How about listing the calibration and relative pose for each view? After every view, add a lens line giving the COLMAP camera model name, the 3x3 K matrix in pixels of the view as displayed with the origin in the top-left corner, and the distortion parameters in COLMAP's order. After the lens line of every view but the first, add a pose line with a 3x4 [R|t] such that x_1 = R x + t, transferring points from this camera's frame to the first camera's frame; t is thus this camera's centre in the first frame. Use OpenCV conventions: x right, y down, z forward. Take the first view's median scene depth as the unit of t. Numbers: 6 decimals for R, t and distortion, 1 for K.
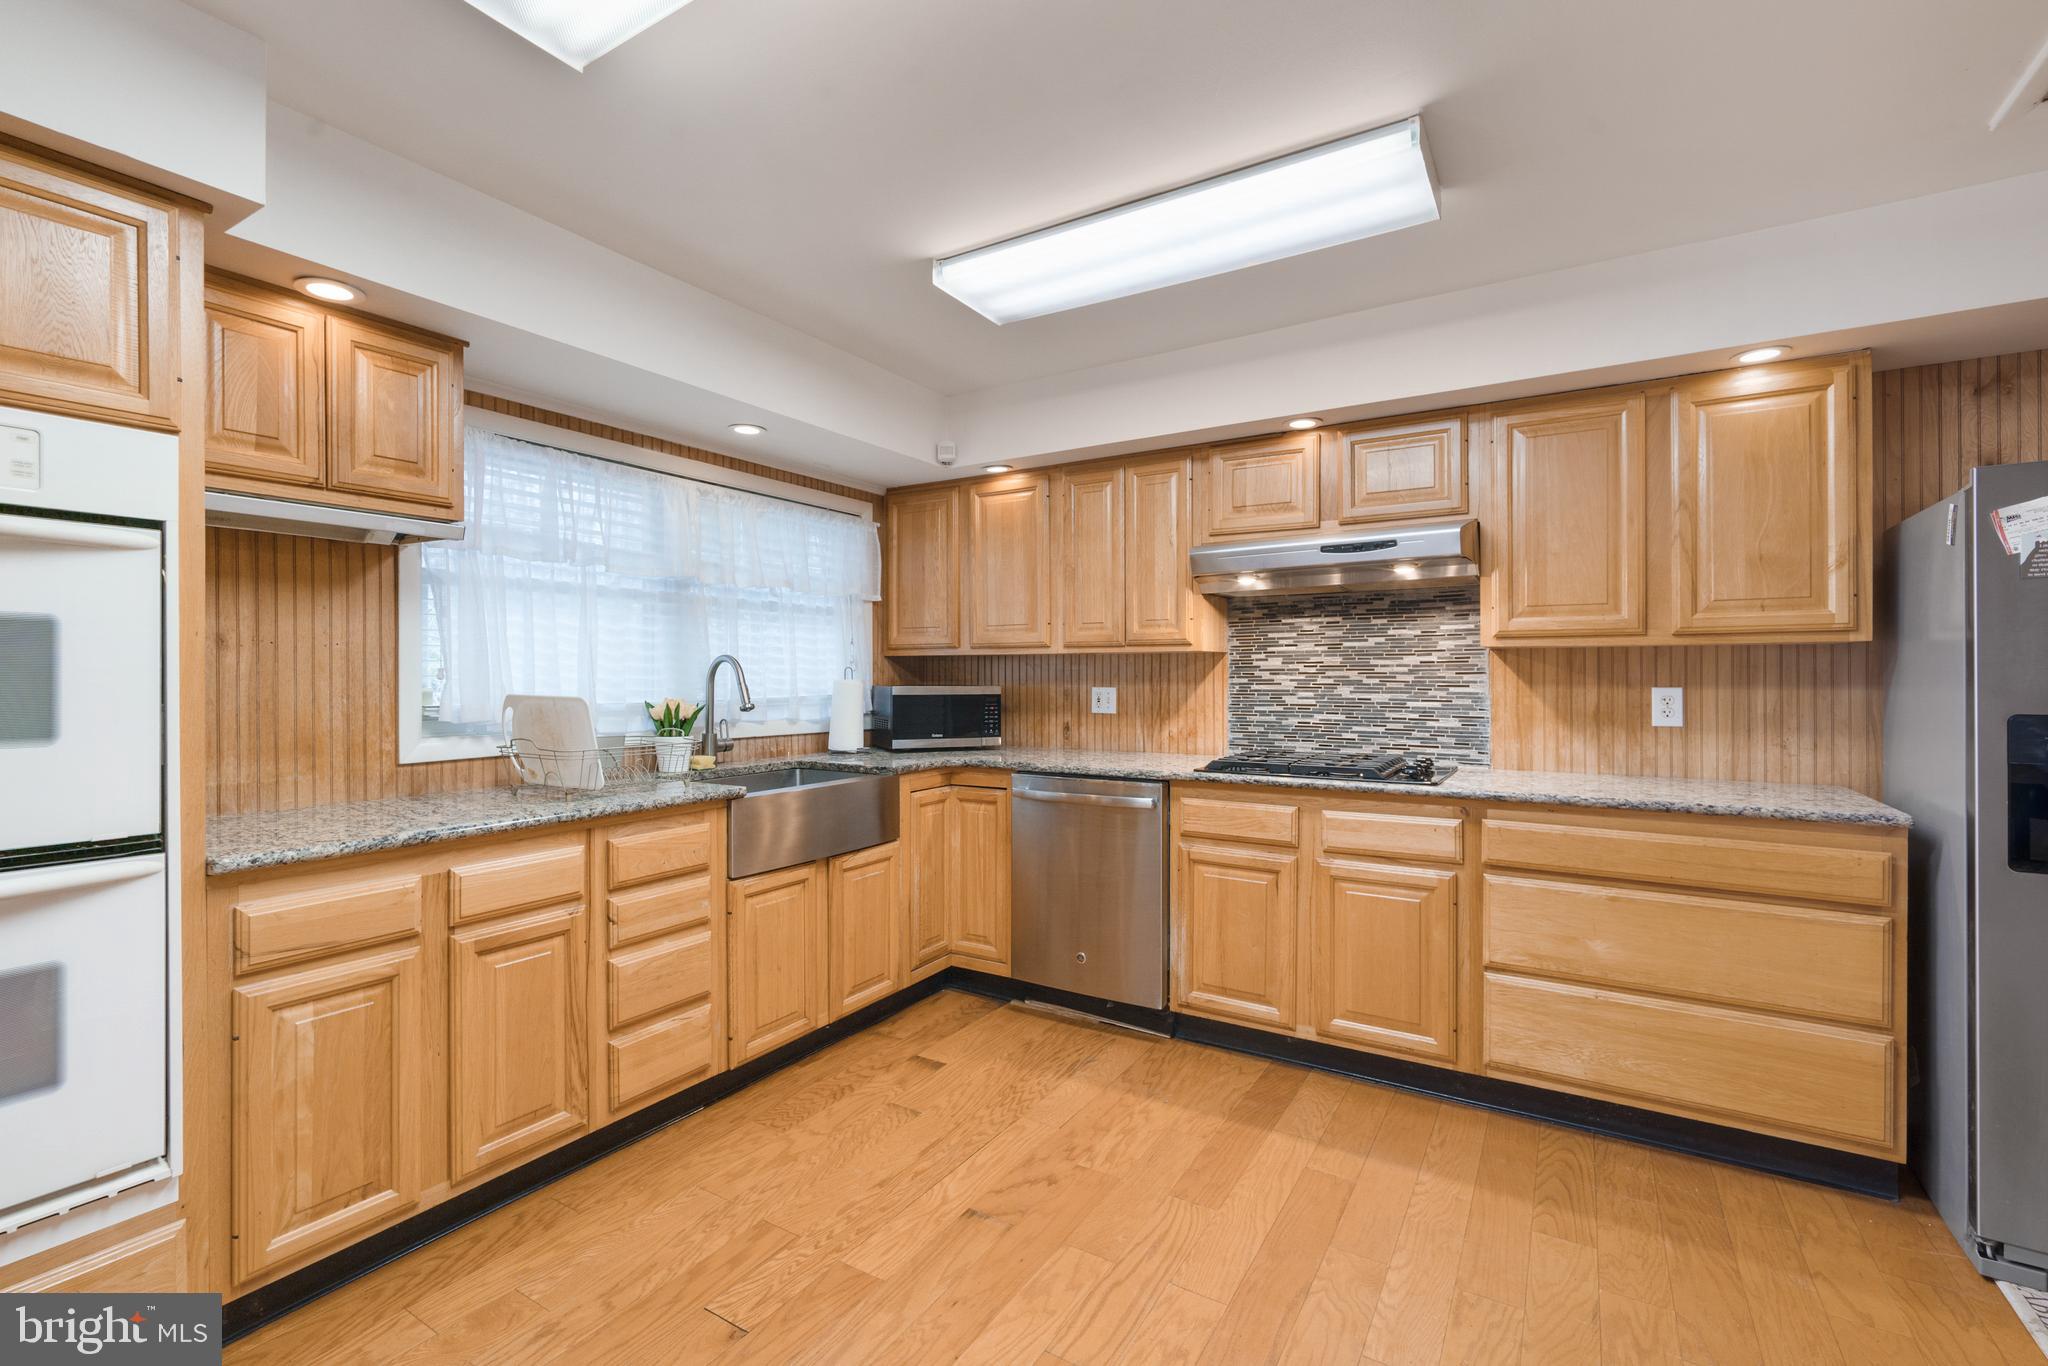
lens RADIAL K [[898.0, 0, 1008.6], [0, 898.0, 679.4], [0, 0, 1]] dist [-0.004325, 0.000466]
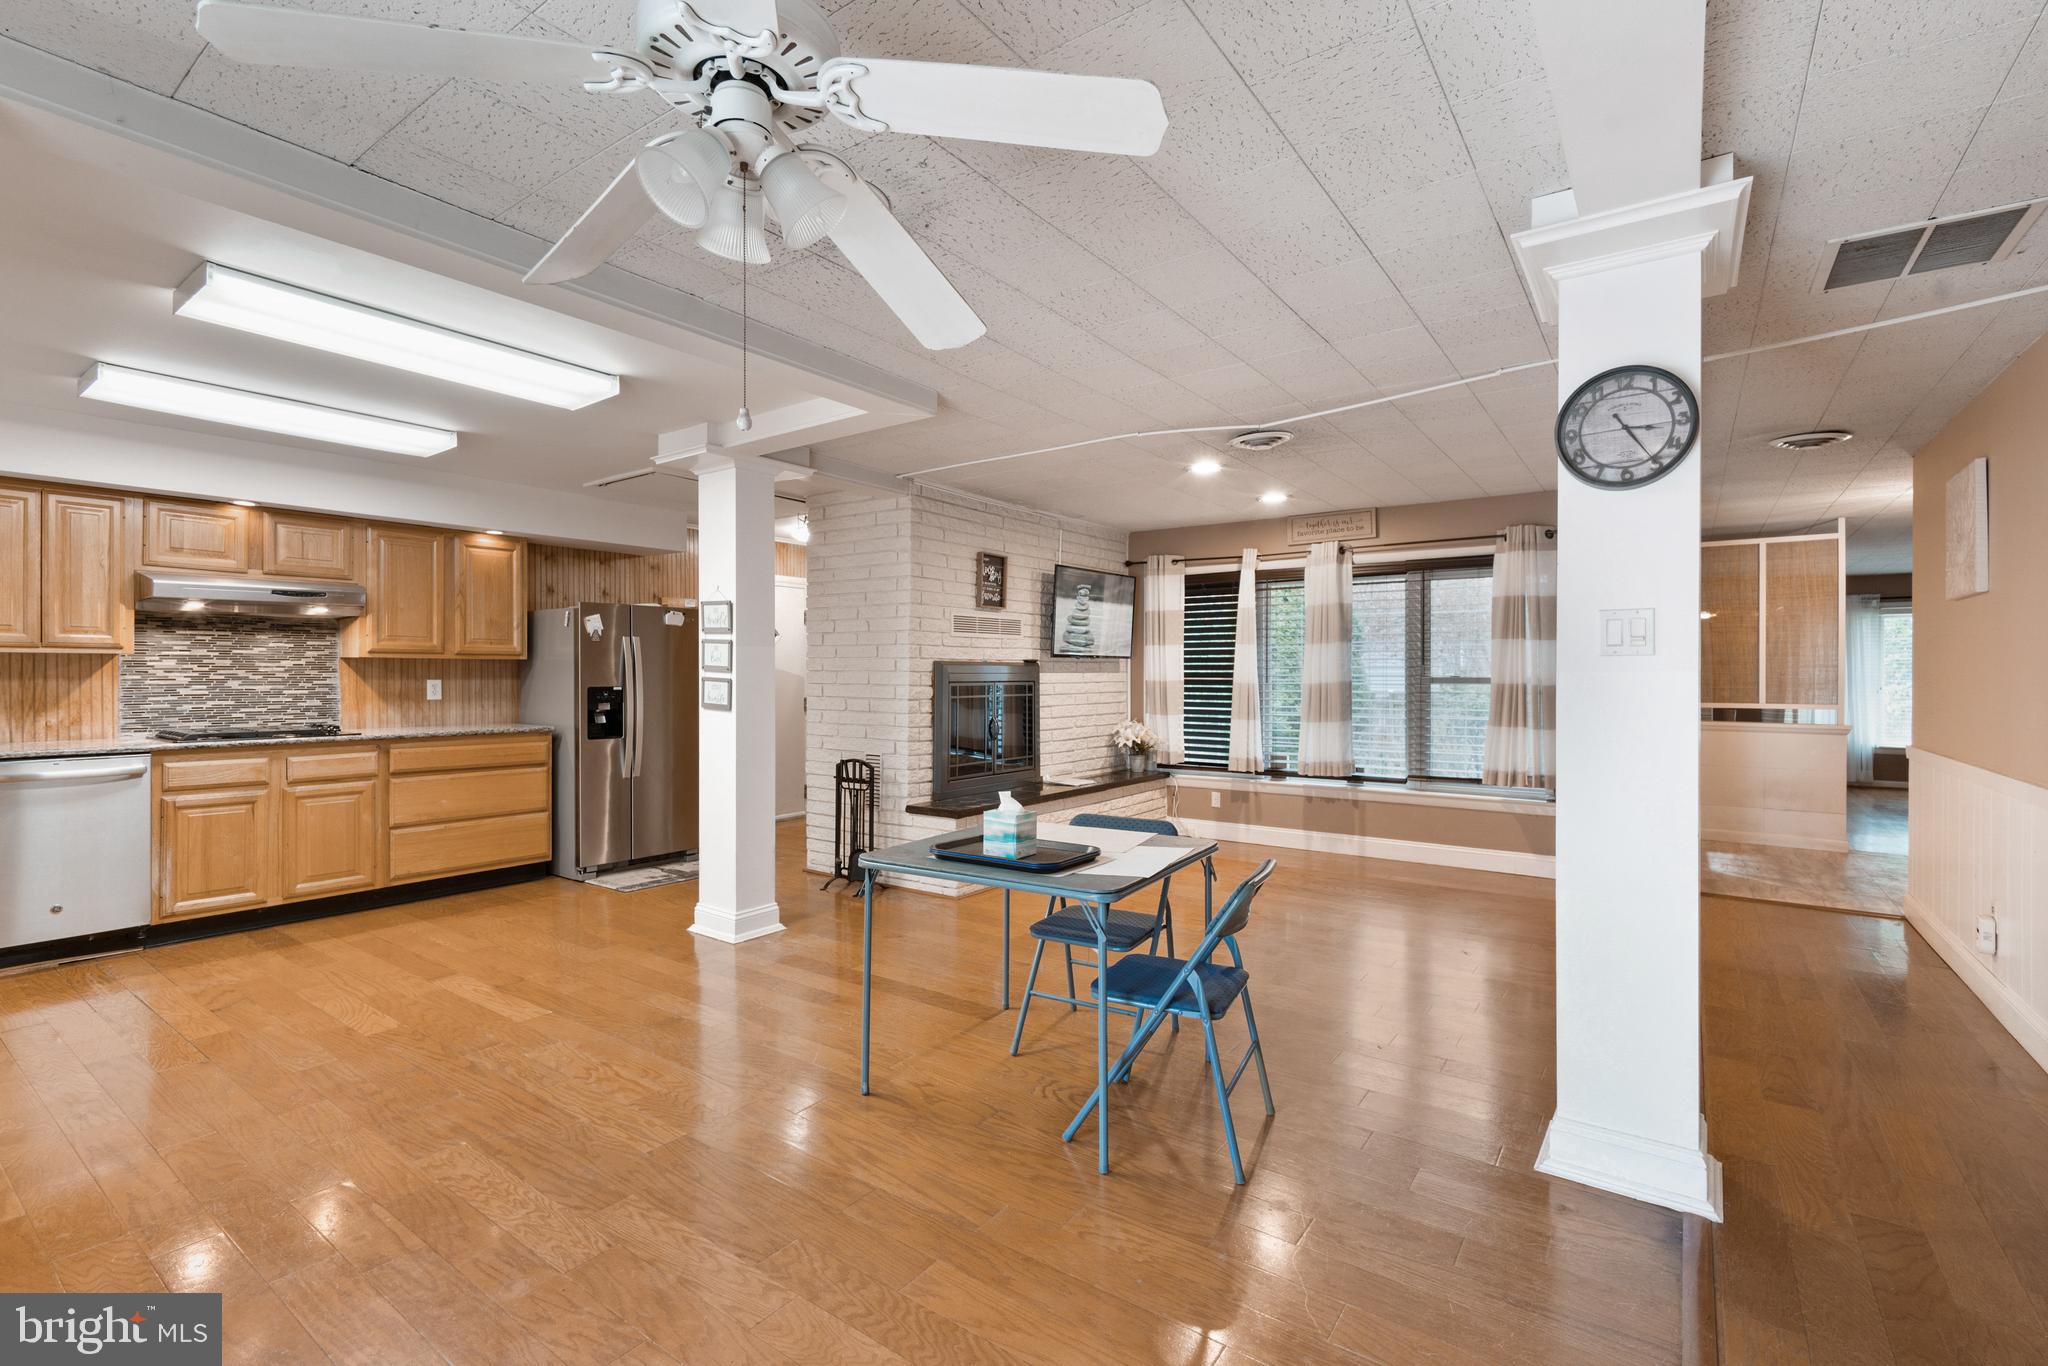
lens RADIAL K [[898.0, 0, 998.2], [0, 898.0, 678.3], [0, 0, 1]] dist [-0.004325, 0.000466]
pose [[0.074057, -0.003340, 0.997248, -1.248736], [0.002307, 0.999992, 0.003178, 0.002872], [-0.997251, 0.002065, 0.074064, -0.413628]]
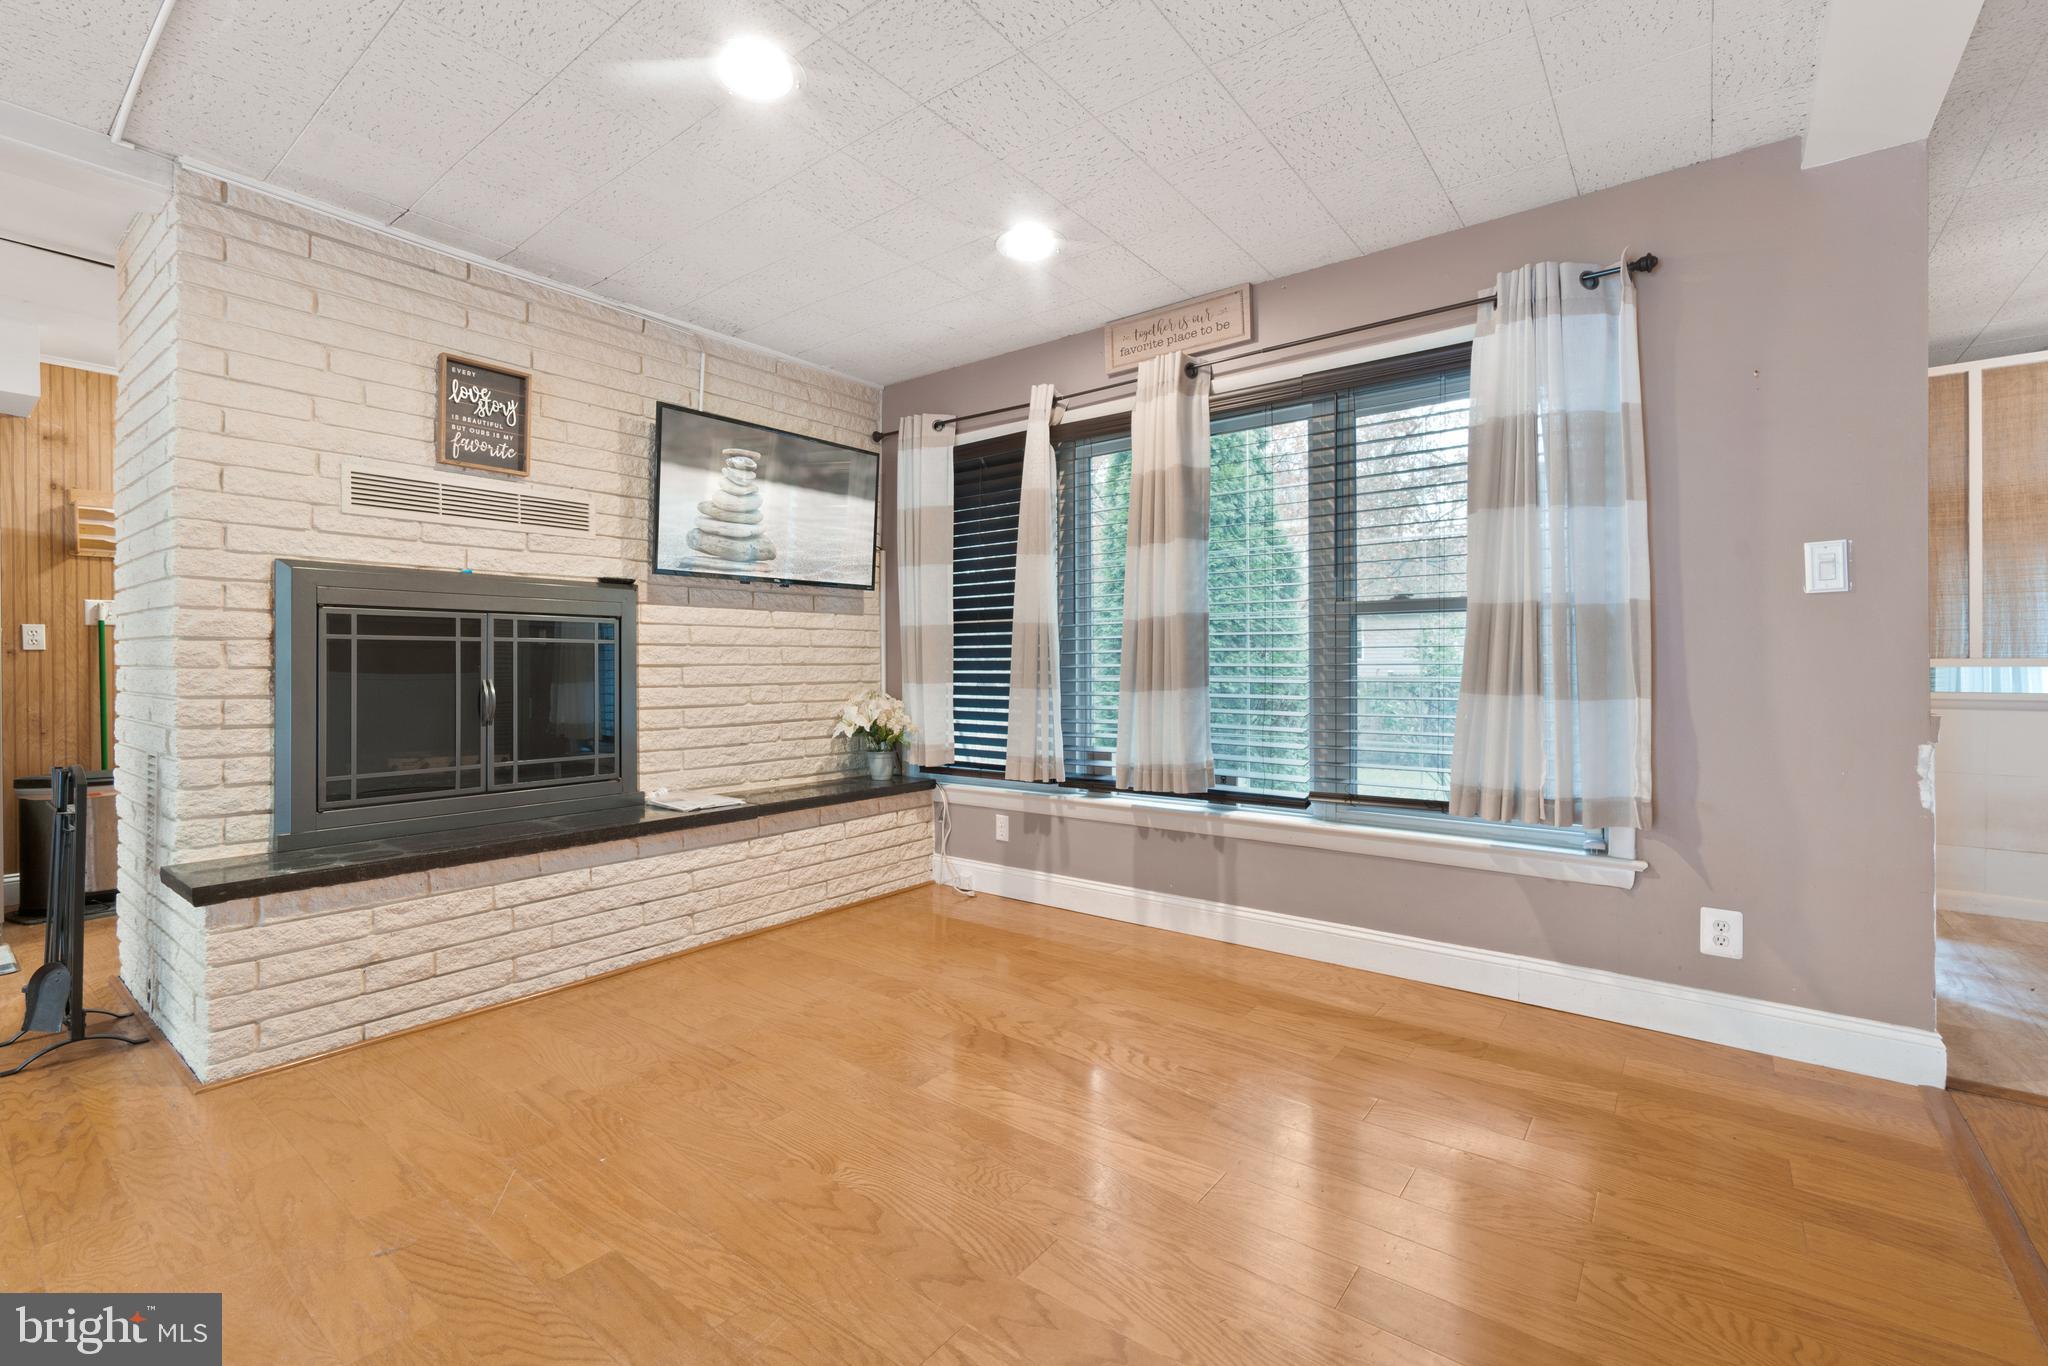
lens RADIAL K [[898.0, 0, 985.2], [0, 898.0, 666.9], [0, 0, 1]] dist [-0.004325, 0.000466]
pose [[0.102752, -0.002389, 0.994704, -0.070861], [0.005678, 0.999982, 0.001815, 0.092690], [-0.994691, 0.005462, 0.102764, -1.002623]]
